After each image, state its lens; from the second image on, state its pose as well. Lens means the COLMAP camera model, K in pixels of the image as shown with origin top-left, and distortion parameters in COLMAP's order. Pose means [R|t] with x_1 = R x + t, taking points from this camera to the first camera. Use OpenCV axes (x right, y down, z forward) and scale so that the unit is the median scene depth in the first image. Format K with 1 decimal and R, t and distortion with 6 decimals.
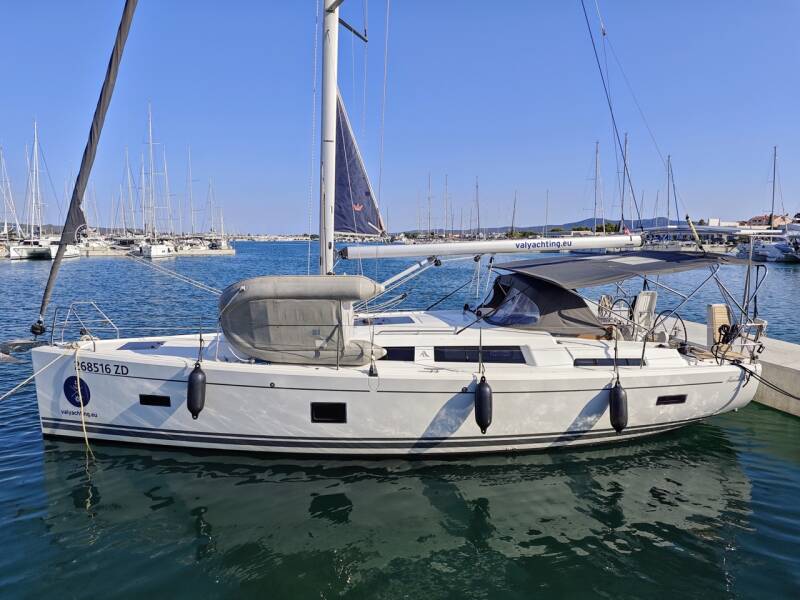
lens RADIAL K [[556.8, 0, 400.0], [0, 556.8, 300.0], [0, 0, 1]] dist [0.014254, -0.000222]
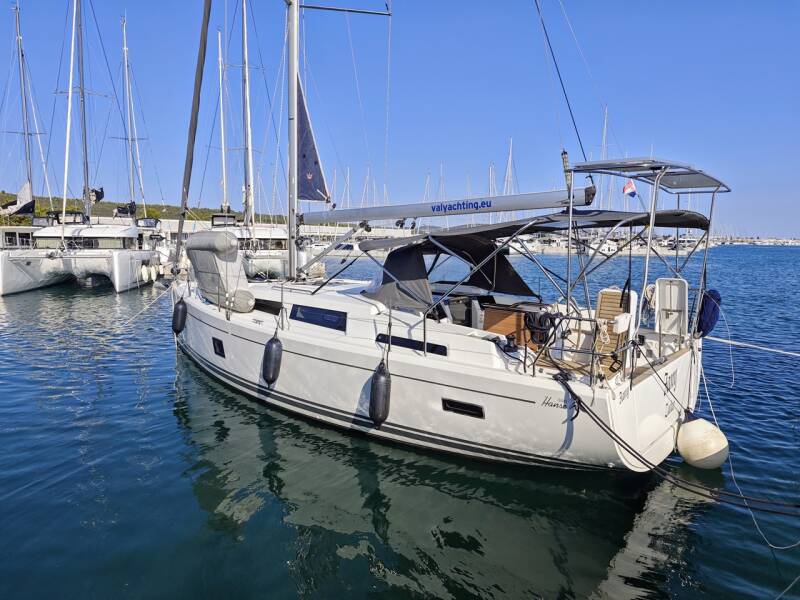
lens RADIAL K [[556.8, 0, 400.0], [0, 556.8, 300.0], [0, 0, 1]] dist [0.014254, -0.000222]
pose [[0.673347, 0.089733, -0.733861, 0.861141], [-0.093555, 0.994970, 0.035820, 0.018726], [0.733384, 0.044537, 0.678354, 0.401937]]
